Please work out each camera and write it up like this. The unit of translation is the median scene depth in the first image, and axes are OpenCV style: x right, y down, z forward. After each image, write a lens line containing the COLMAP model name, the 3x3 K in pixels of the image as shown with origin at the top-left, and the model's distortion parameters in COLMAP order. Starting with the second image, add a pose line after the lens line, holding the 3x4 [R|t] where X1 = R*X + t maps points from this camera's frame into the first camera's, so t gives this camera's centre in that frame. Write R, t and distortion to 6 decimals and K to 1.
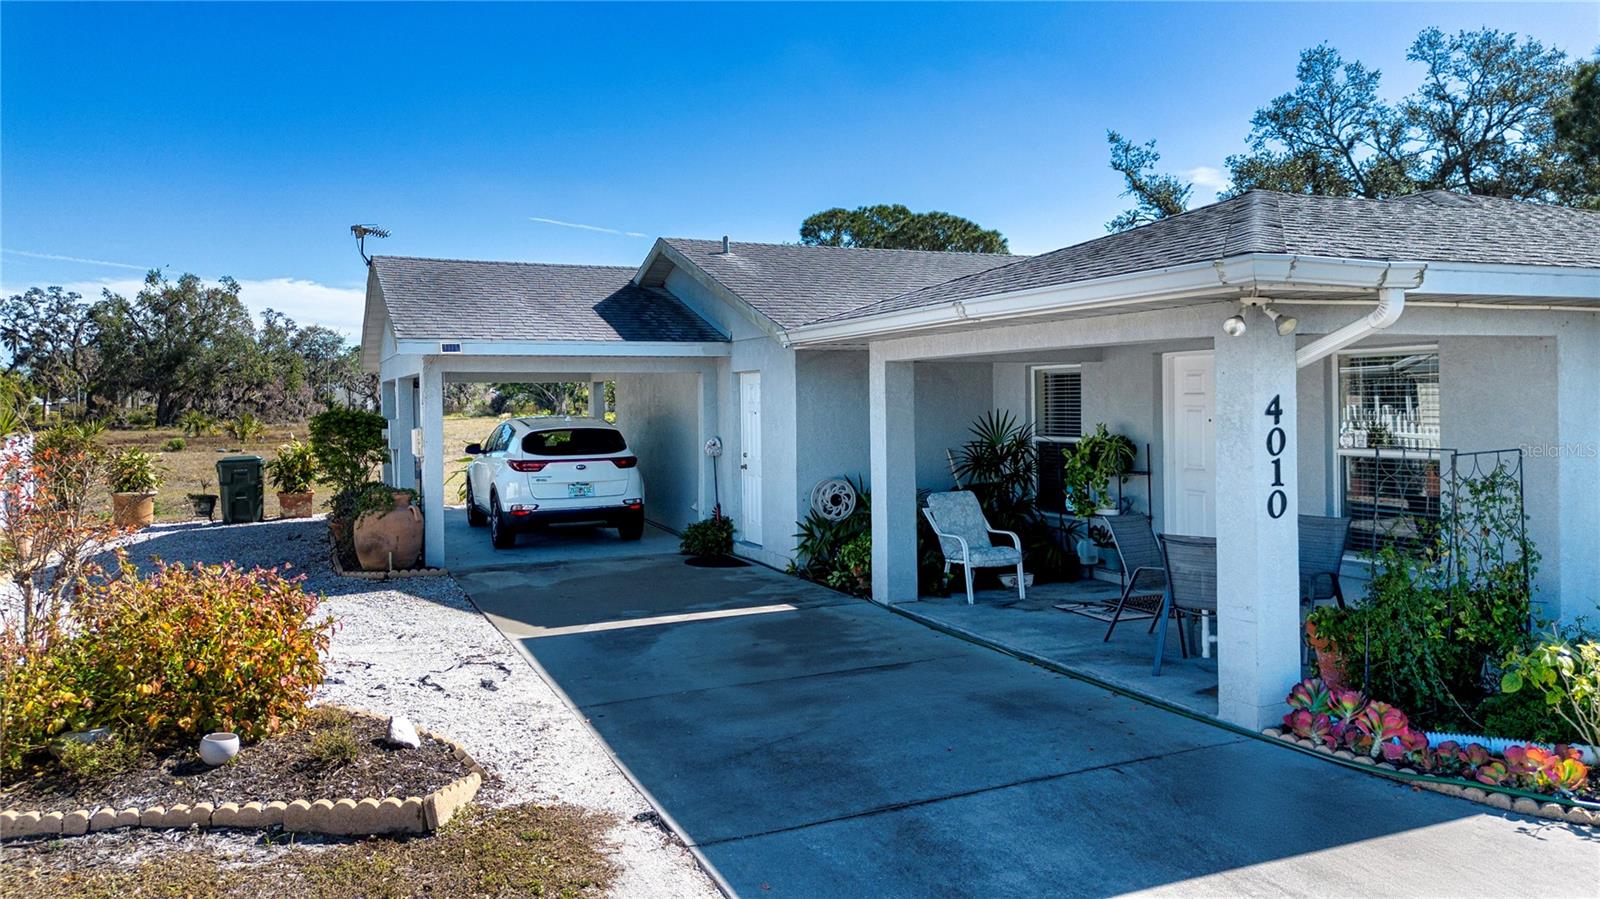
lens RADIAL K [[1149.2, 0, 801.1], [0, 1149.2, 405.8], [0, 0, 1]] dist [0.075970, -0.093275]
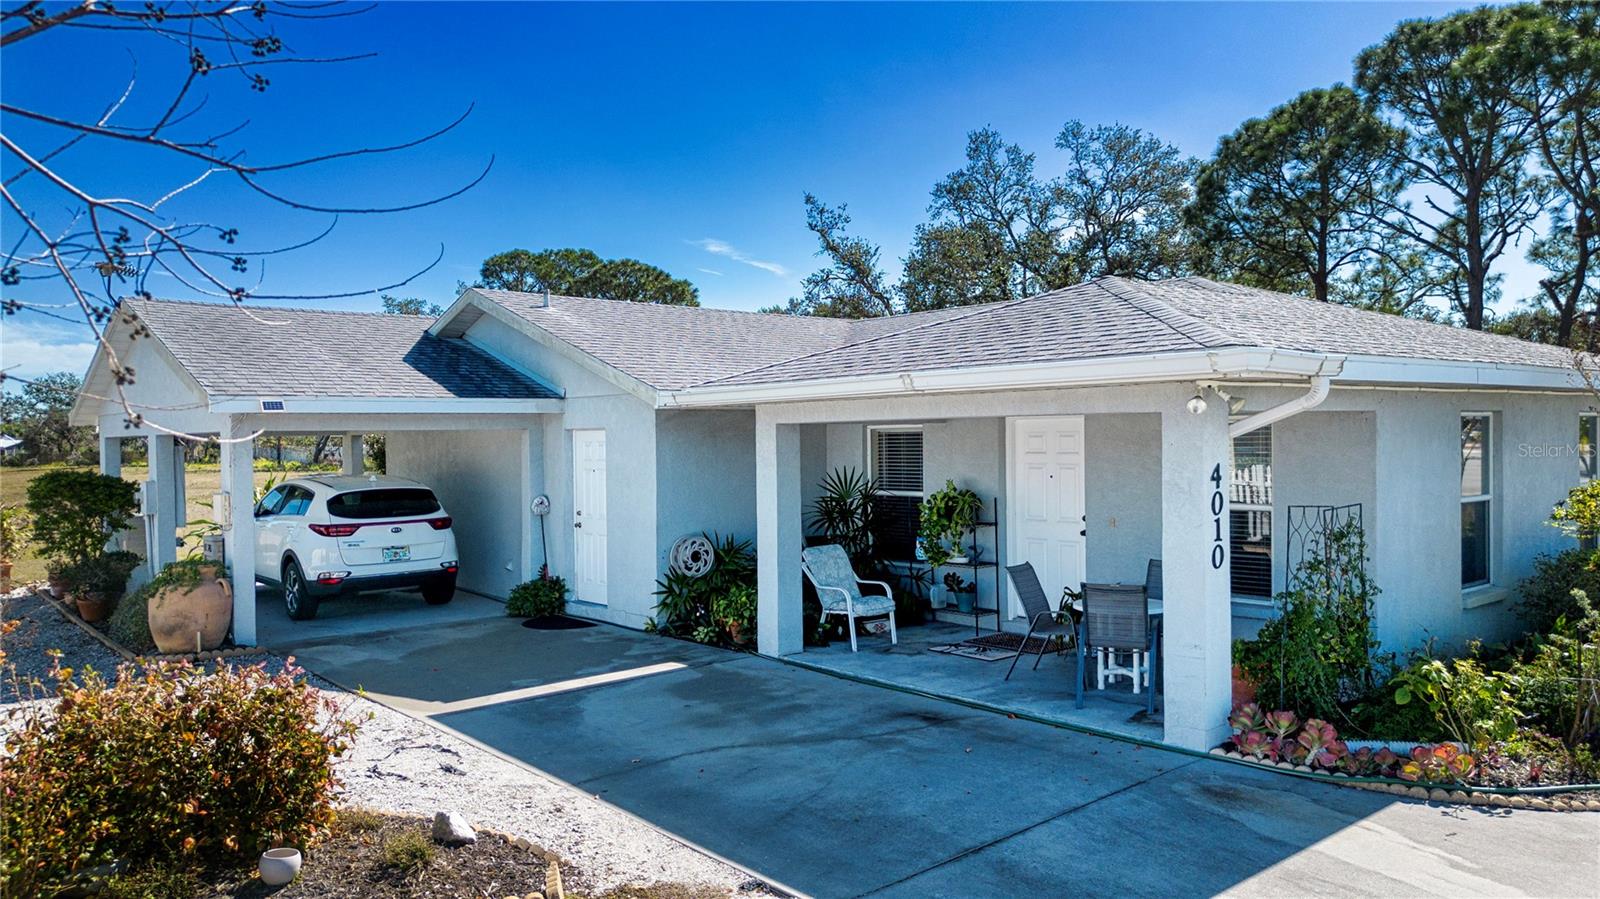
lens RADIAL K [[1134.4, 0, 800.0], [0, 1134.4, 449.5], [0, 0, 1]] dist [0.079860, -0.102719]
pose [[0.956516, -0.006407, 0.291608, -0.175342], [0.006082, 0.999979, 0.002022, -0.014923], [-0.291615, -0.000160, 0.956536, 0.009111]]
